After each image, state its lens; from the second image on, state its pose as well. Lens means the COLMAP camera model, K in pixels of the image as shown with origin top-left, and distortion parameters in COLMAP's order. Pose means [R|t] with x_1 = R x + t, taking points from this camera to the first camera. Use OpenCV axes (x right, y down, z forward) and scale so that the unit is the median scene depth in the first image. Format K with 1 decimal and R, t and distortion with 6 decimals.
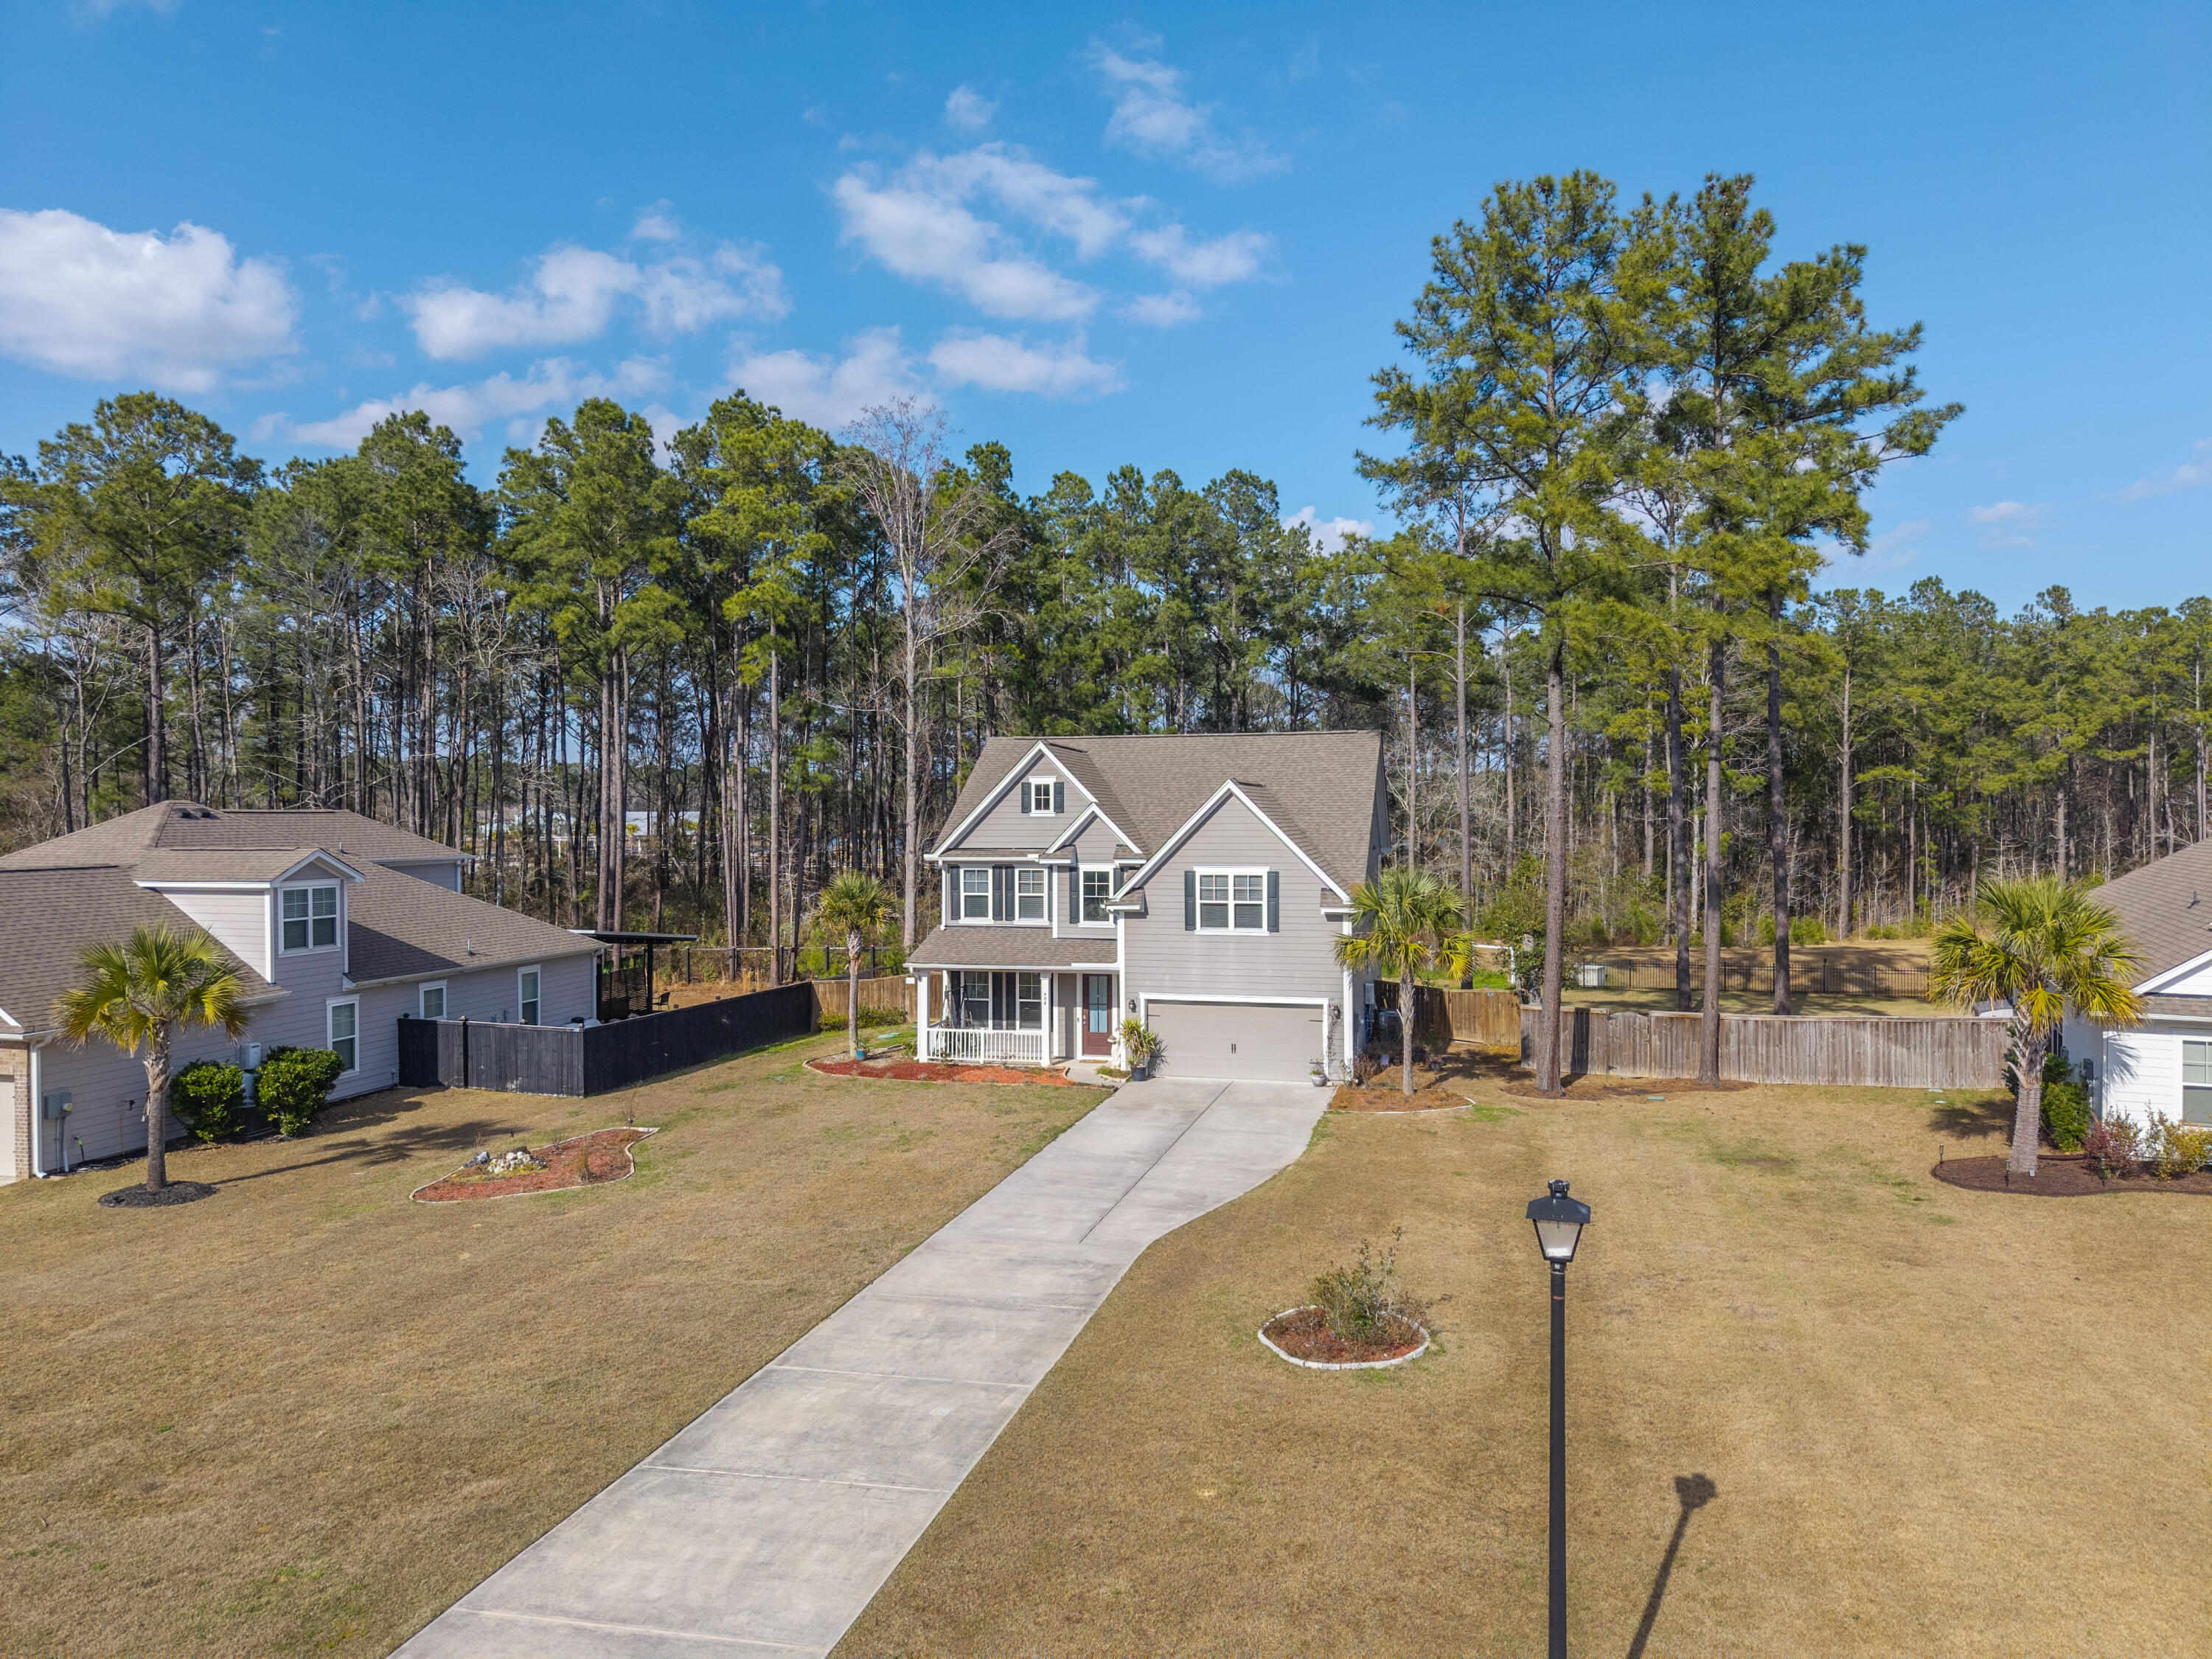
lens RADIAL K [[1476.3, 0, 1112.3], [0, 1476.3, 832.0], [0, 0, 1]] dist [0.027200, -0.025227]
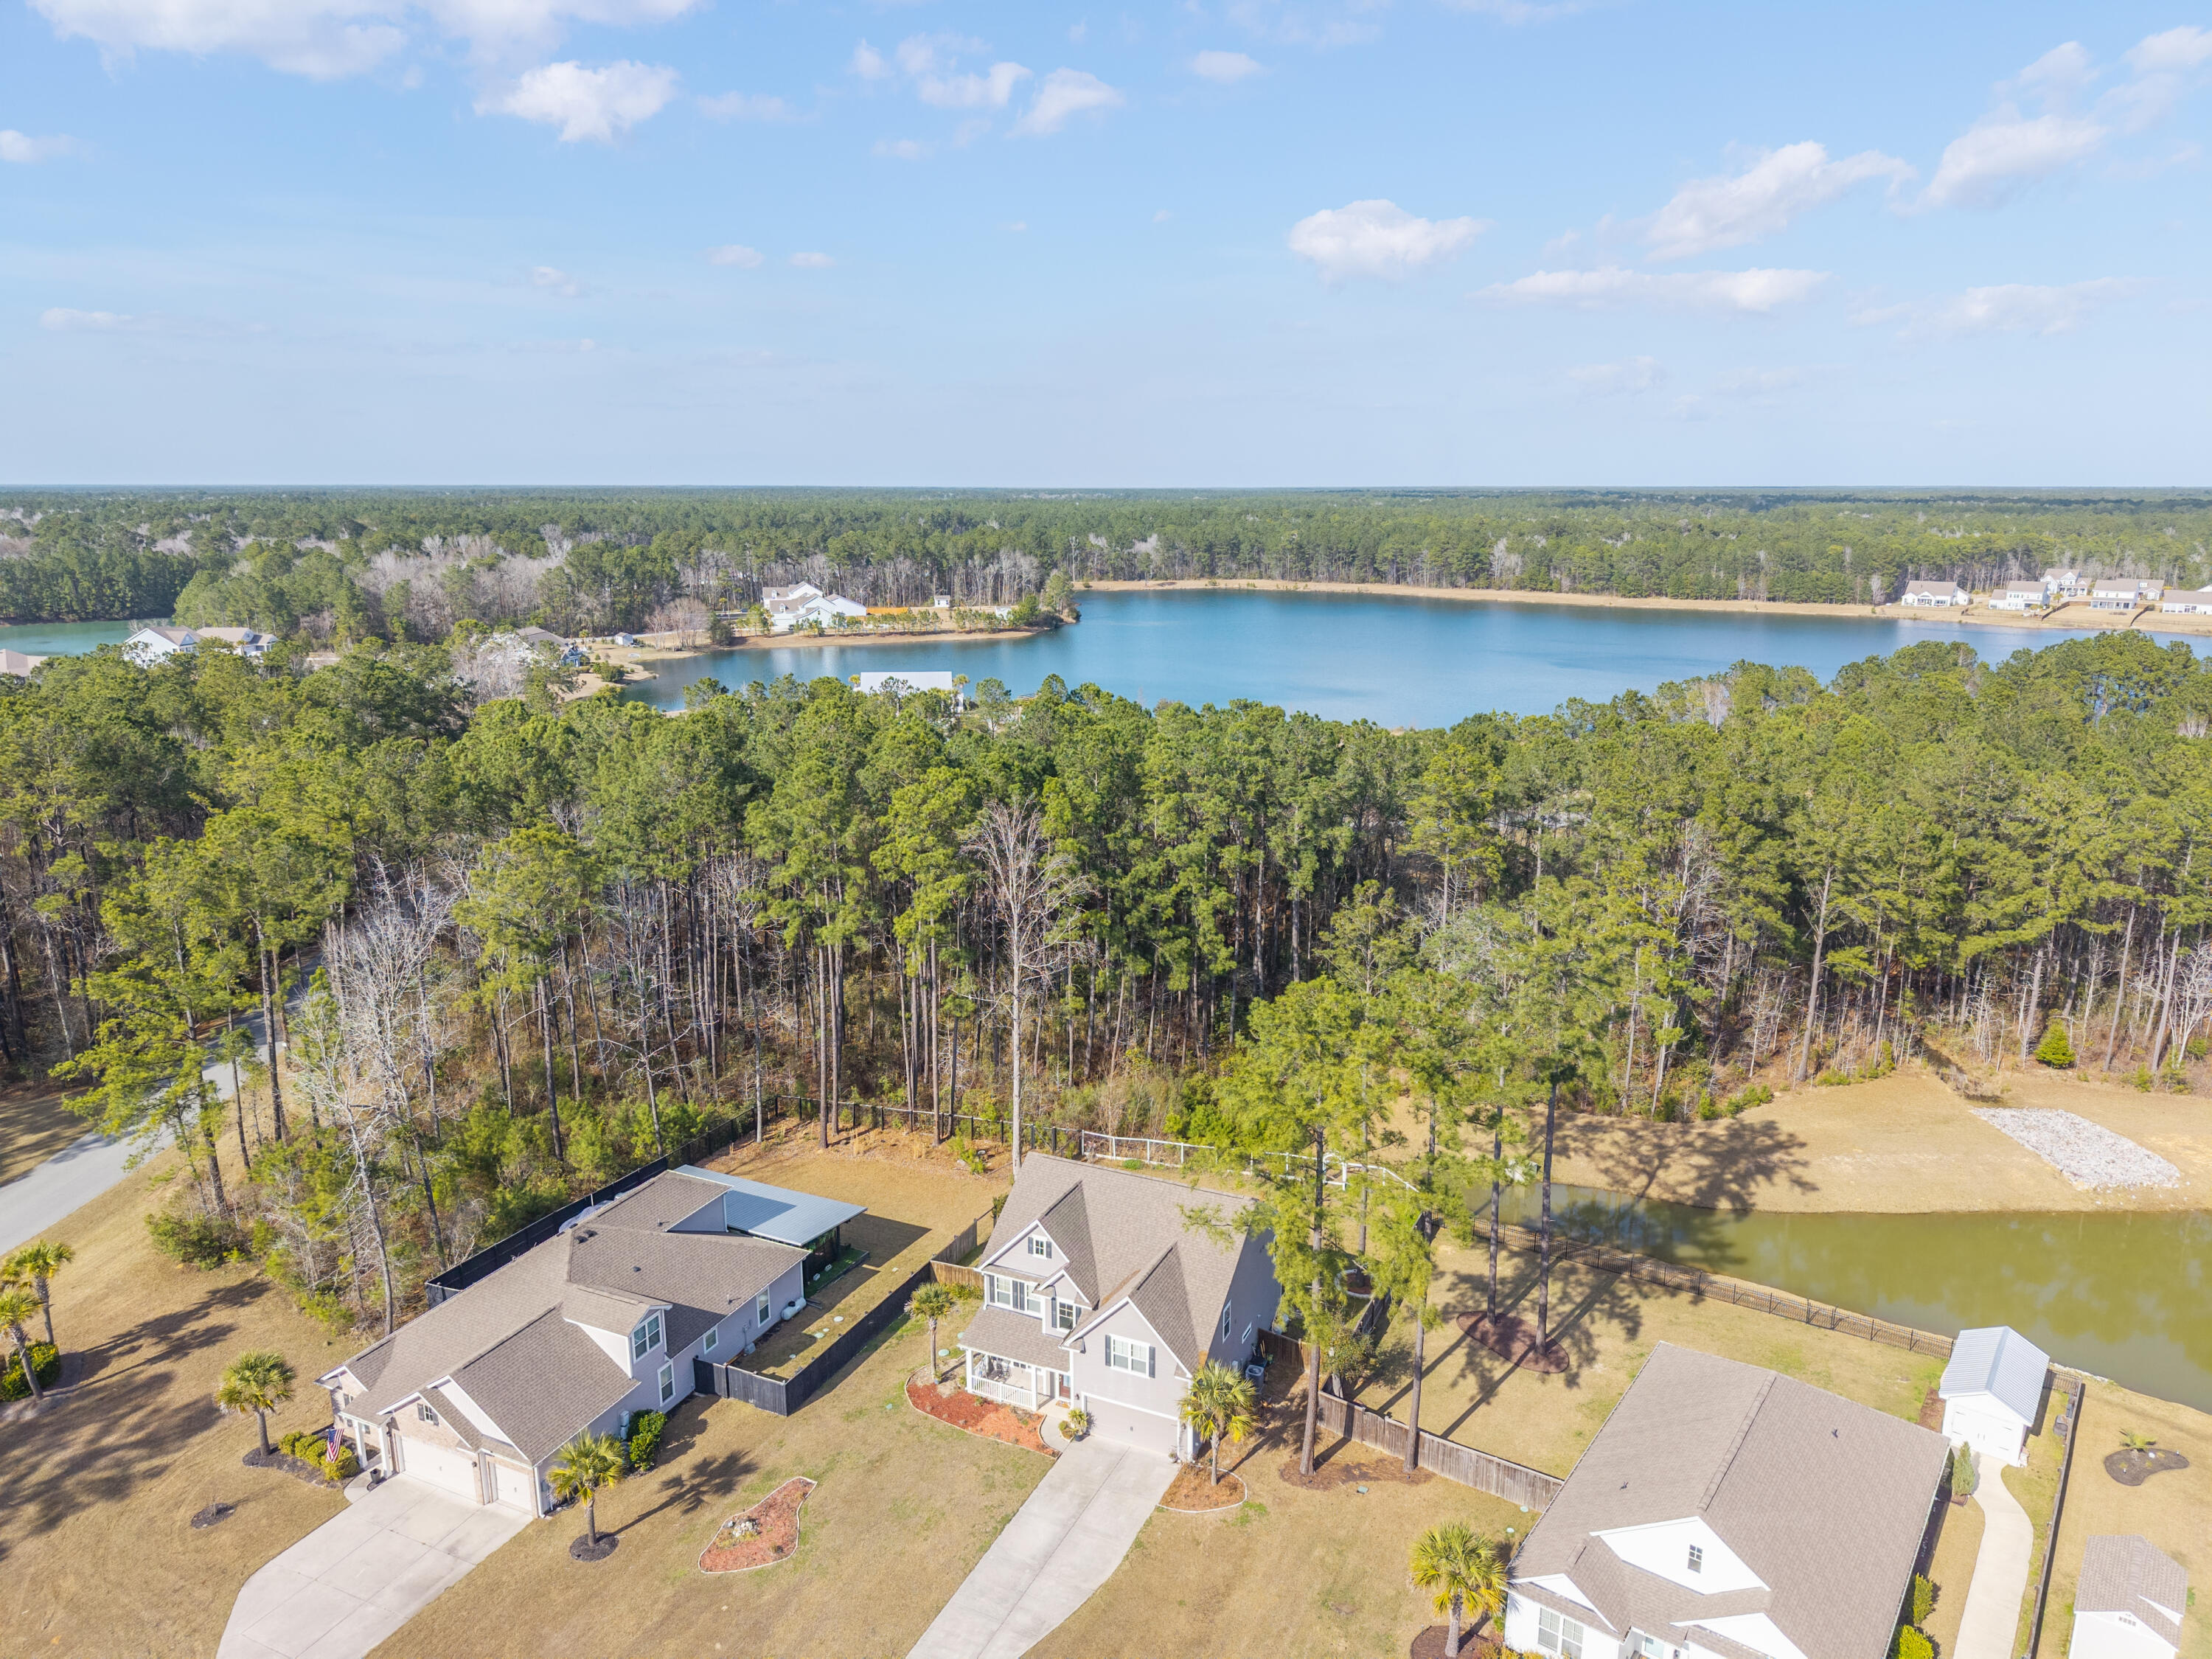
lens RADIAL K [[1476.3, 0, 1109.7], [0, 1476.3, 840.0], [0, 0, 1]] dist [0.027200, -0.025227]
pose [[0.982616, 0.046450, -0.179744, 0.344332], [-0.005360, 0.974888, 0.222631, -0.939104], [0.185572, -0.217798, 0.958190, -0.558445]]
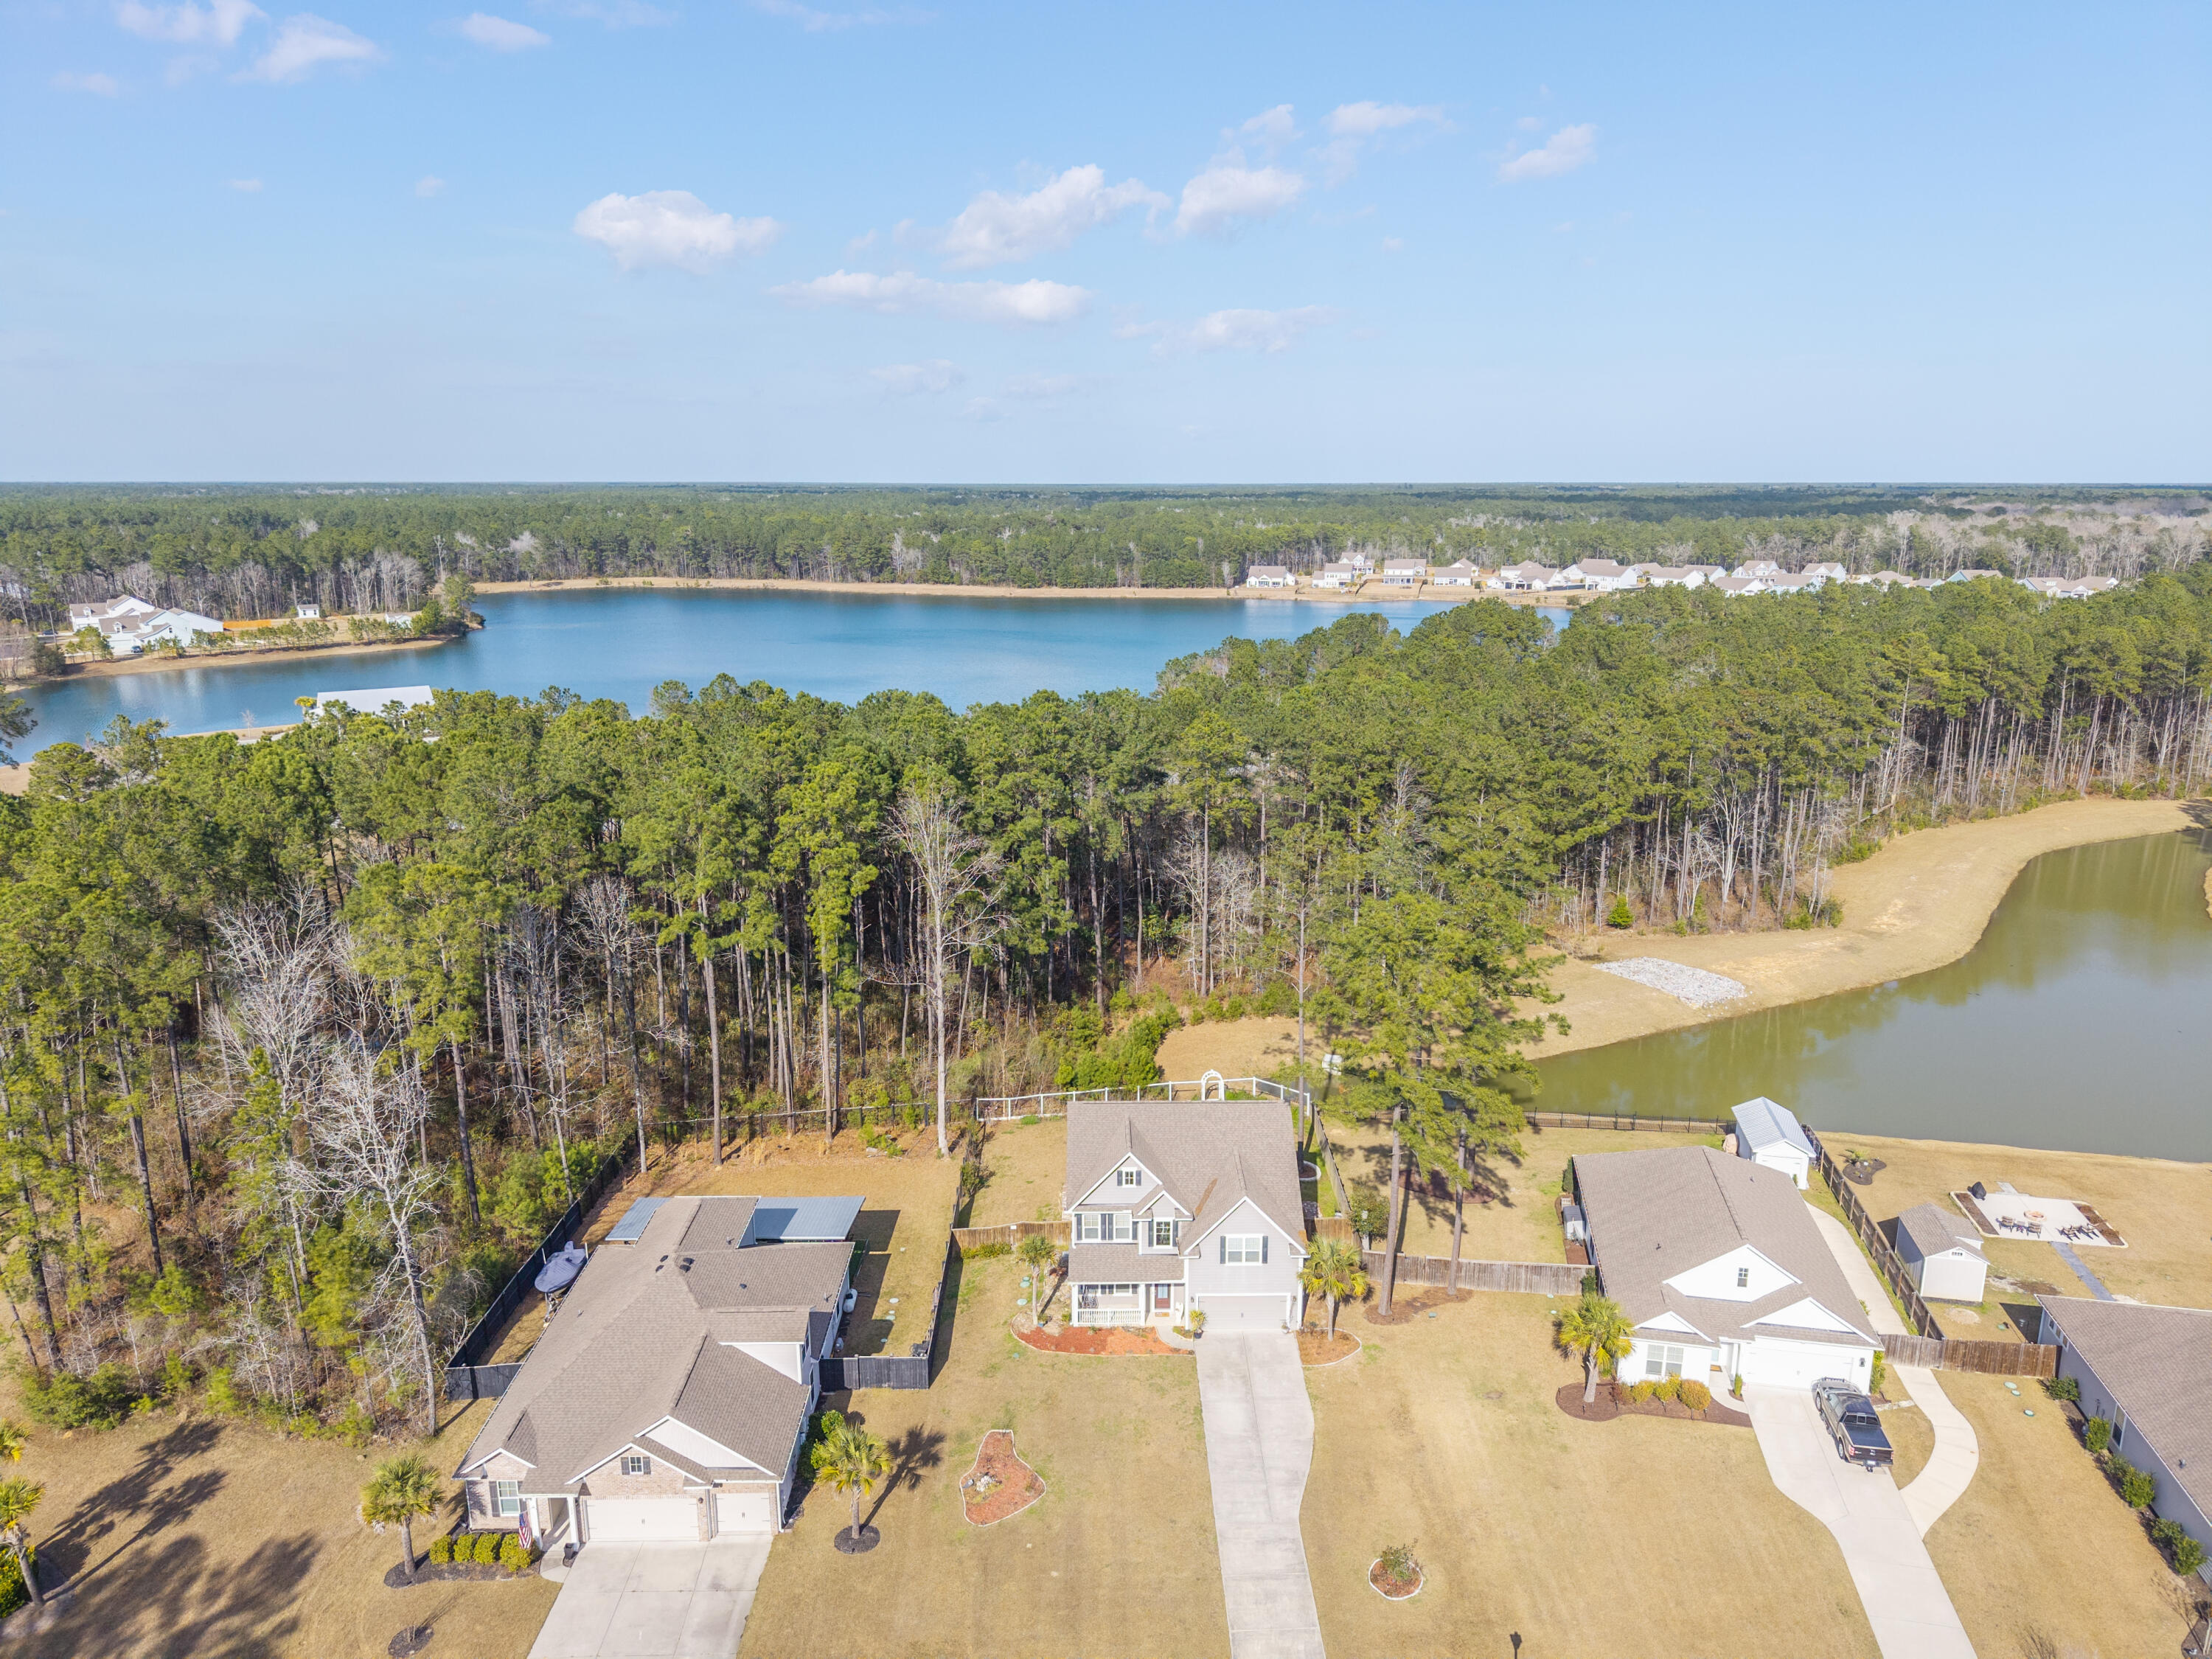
lens RADIAL K [[1476.3, 0, 1112.0], [0, 1476.3, 833.0], [0, 0, 1]] dist [0.027200, -0.025227]
pose [[0.966585, -0.056222, 0.250105, -0.558524], [-0.000187, 0.975498, 0.220010, -0.940037], [-0.256346, -0.212705, 0.942891, -0.722291]]
